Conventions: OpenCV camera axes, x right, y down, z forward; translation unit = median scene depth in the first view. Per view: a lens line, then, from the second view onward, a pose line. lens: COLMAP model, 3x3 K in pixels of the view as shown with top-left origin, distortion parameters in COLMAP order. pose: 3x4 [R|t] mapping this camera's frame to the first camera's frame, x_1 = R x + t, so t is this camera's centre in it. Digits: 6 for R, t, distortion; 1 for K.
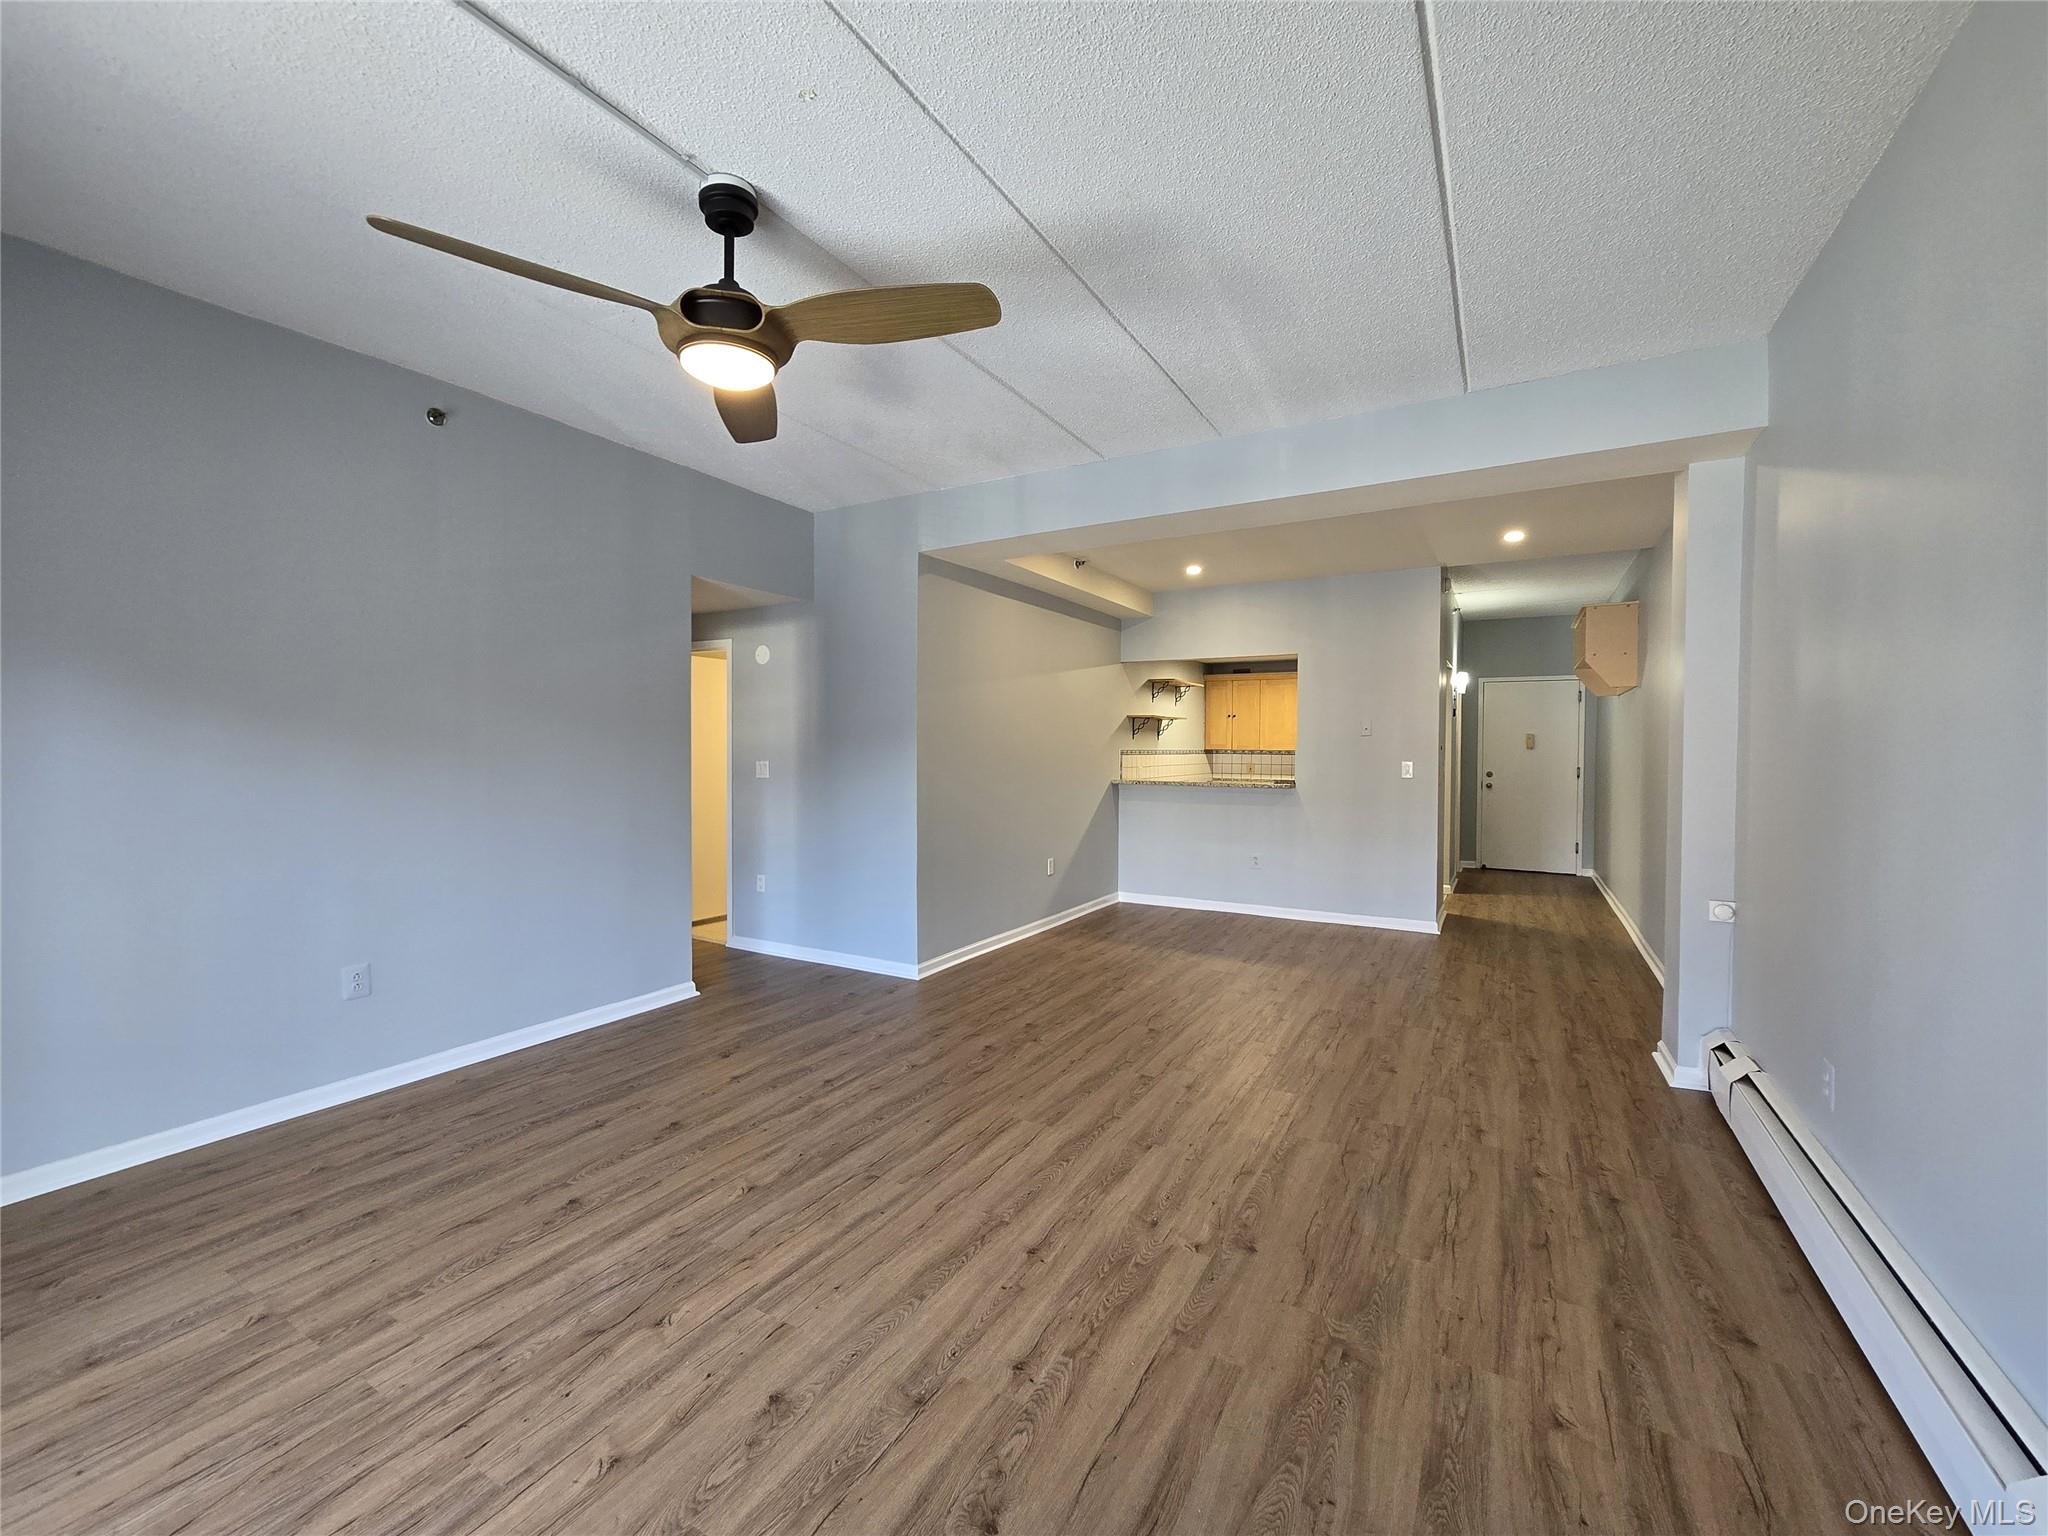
lens RADIAL K [[841.8, 0, 1023.3], [0, 841.8, 762.3], [0, 0, 1]] dist [0.000091, 0.000986]
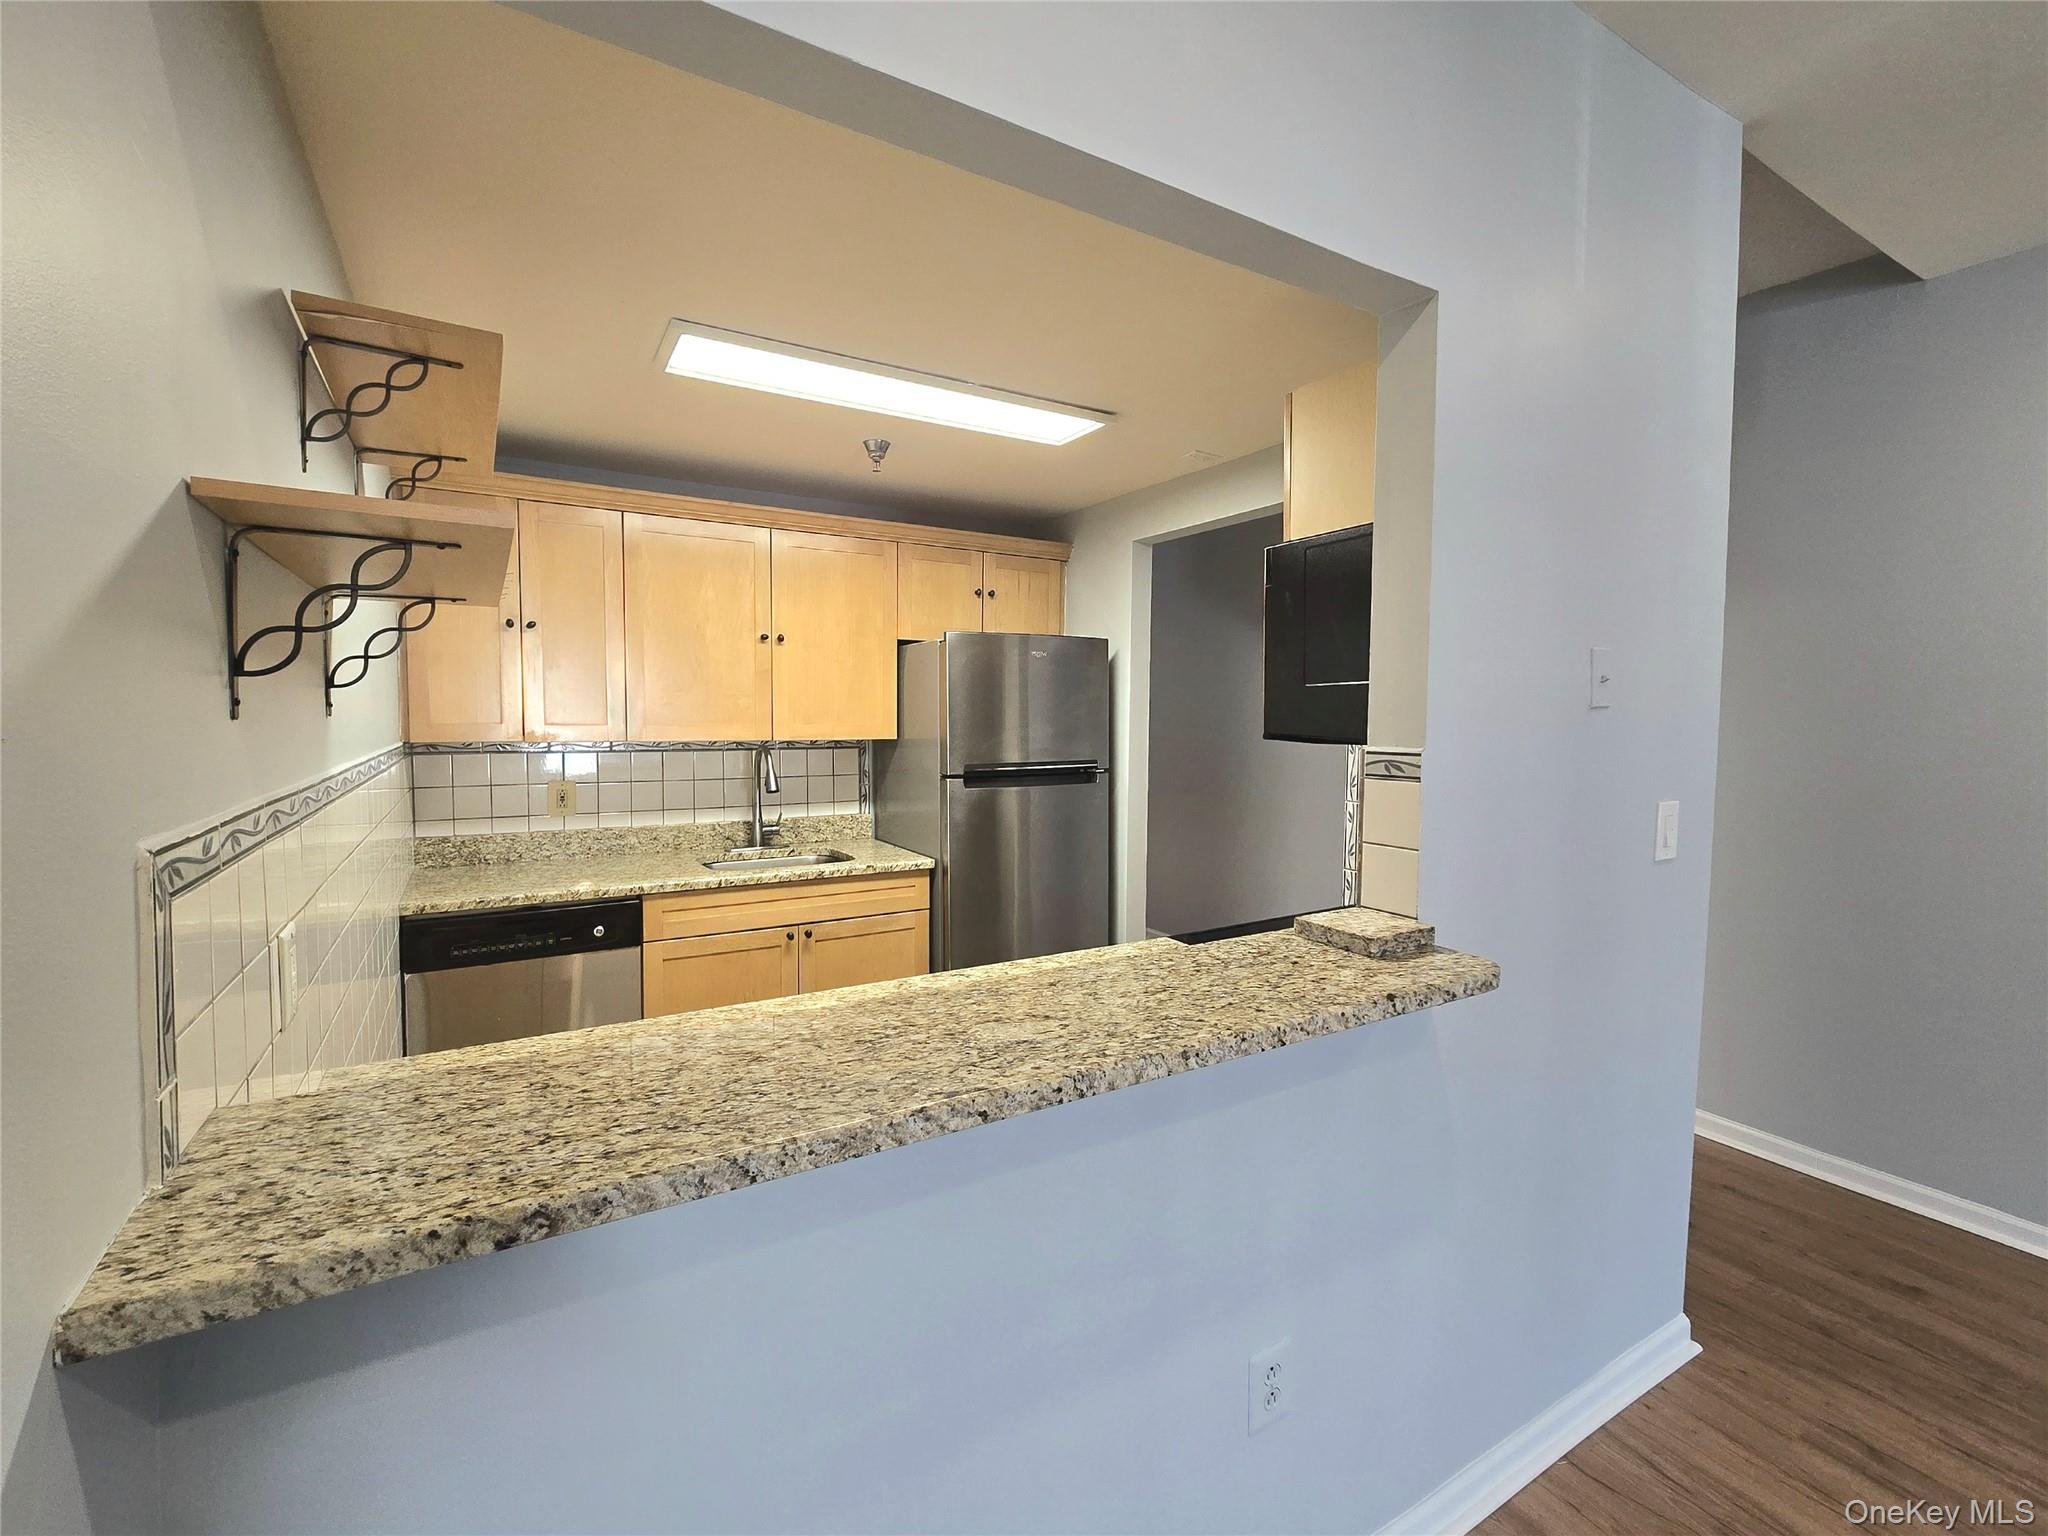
lens RADIAL K [[892.1, 0, 1023.6], [0, 892.1, 764.9], [0, 0, 1]] dist [-0.000287, -0.000002]
pose [[0.487517, -0.052945, 0.871507, 0.168234], [0.012351, 0.998478, 0.053750, -0.055984], [-0.873026, -0.015440, 0.487429, 1.839992]]
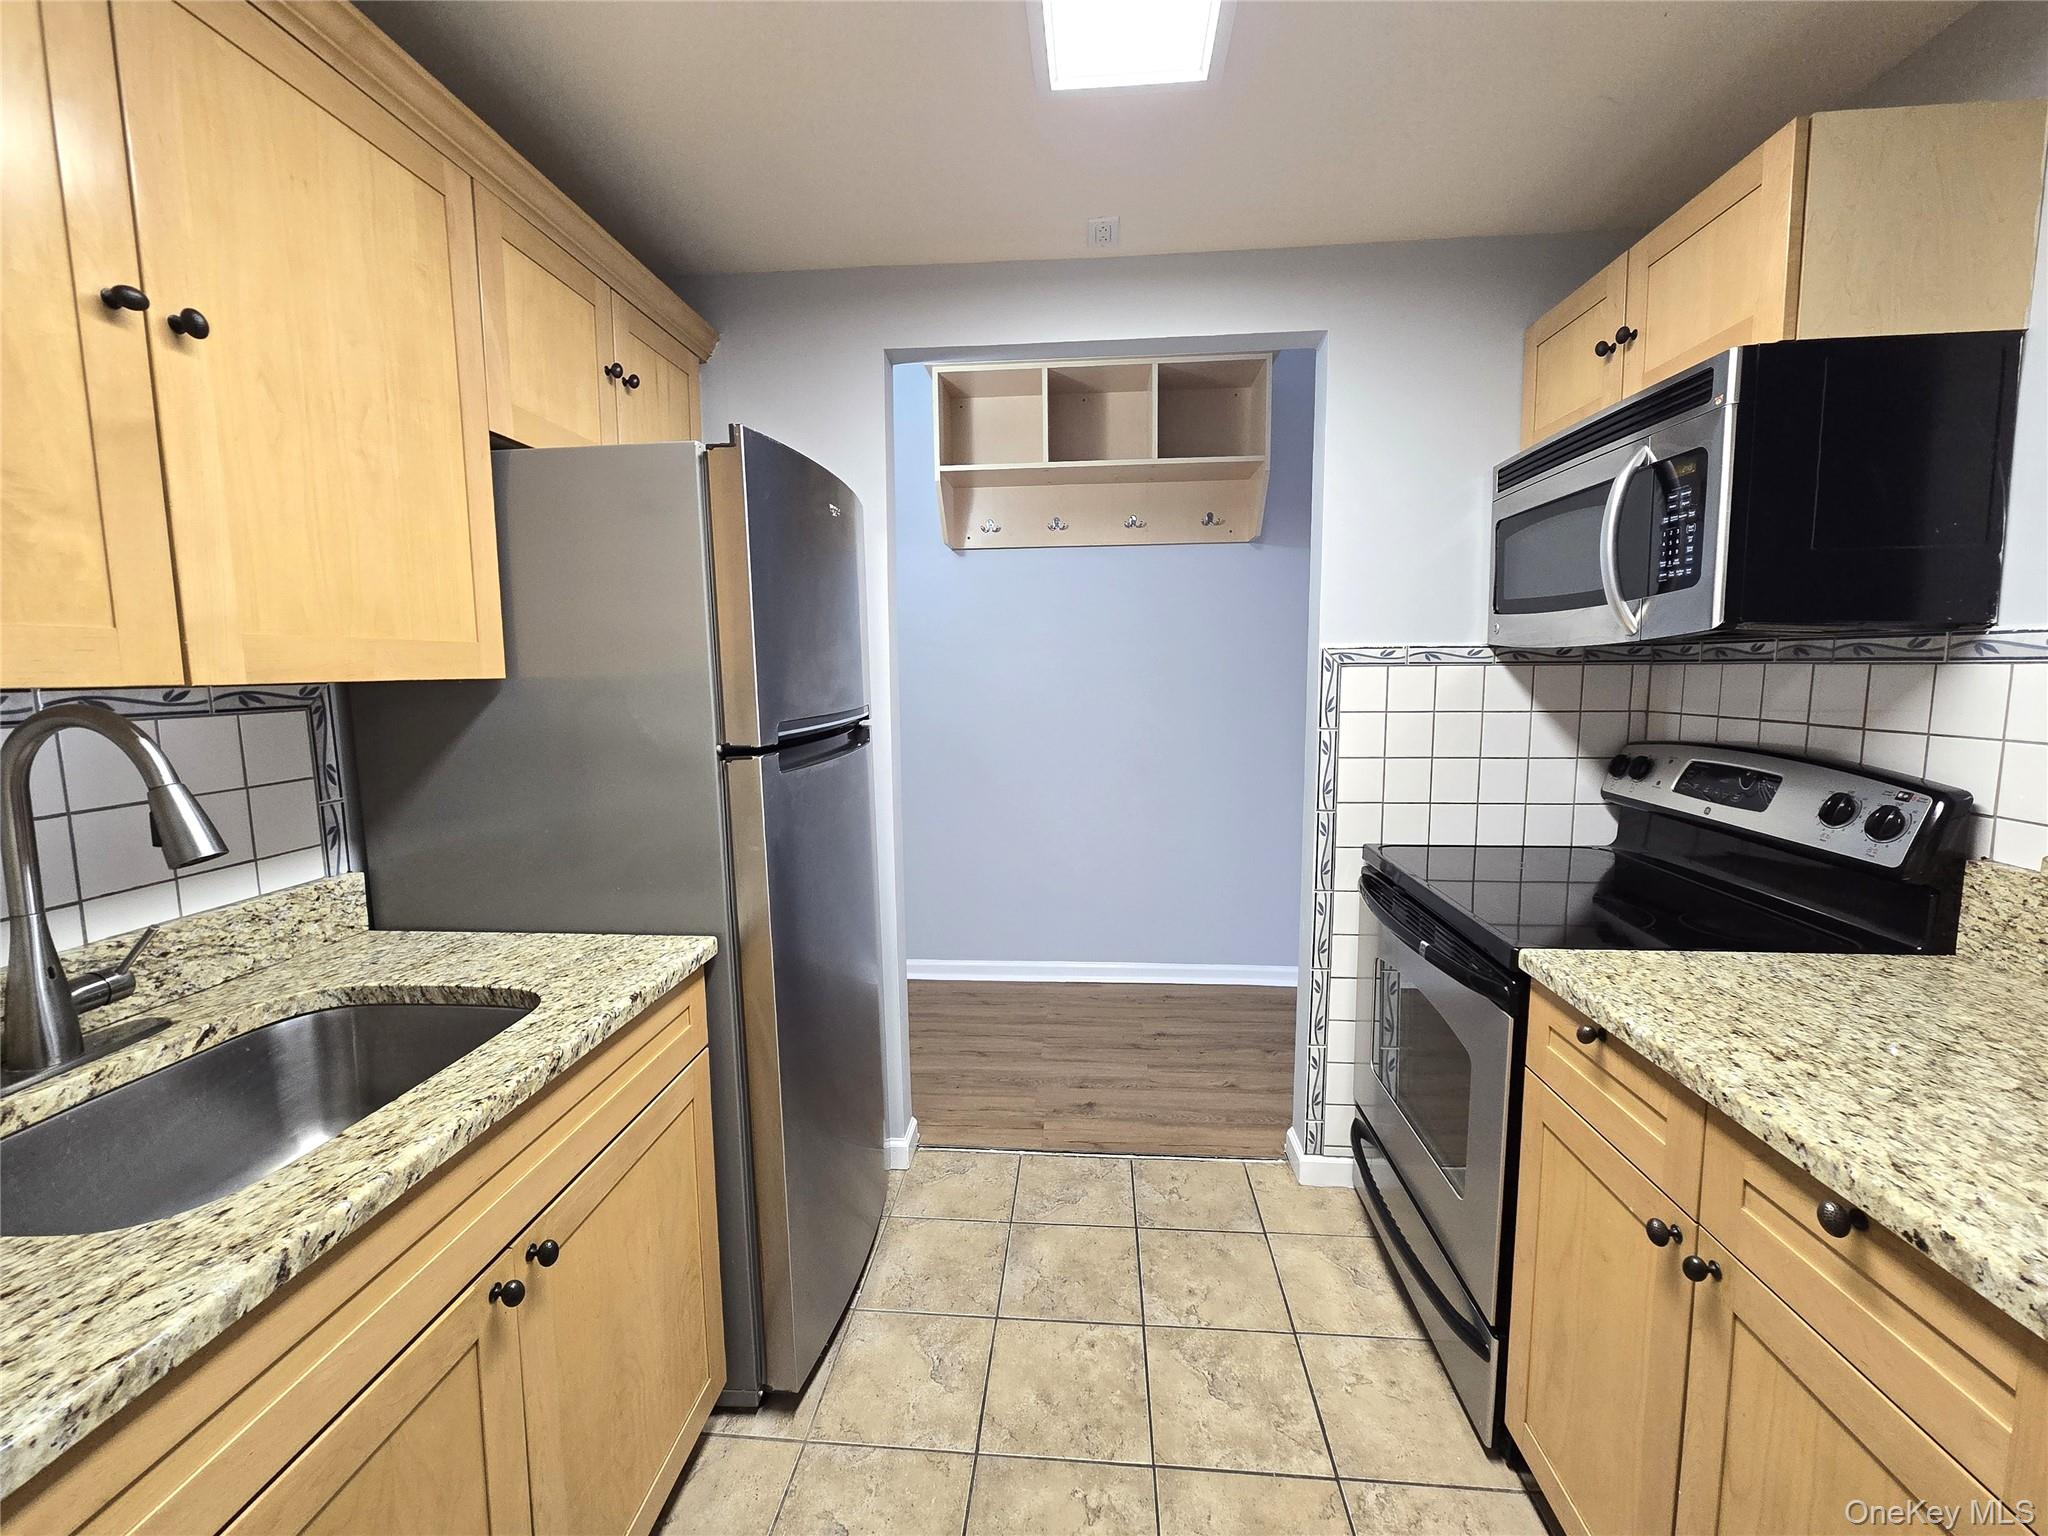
lens RADIAL K [[841.8, 0, 1023.3], [0, 841.8, 762.3], [0, 0, 1]] dist [0.000091, 0.000986]
pose [[-0.427816, -0.102061, 0.898085, 0.511738], [0.025499, 0.991846, 0.124863, -0.037057], [-0.903506, 0.076318, -0.421725, 2.398093]]
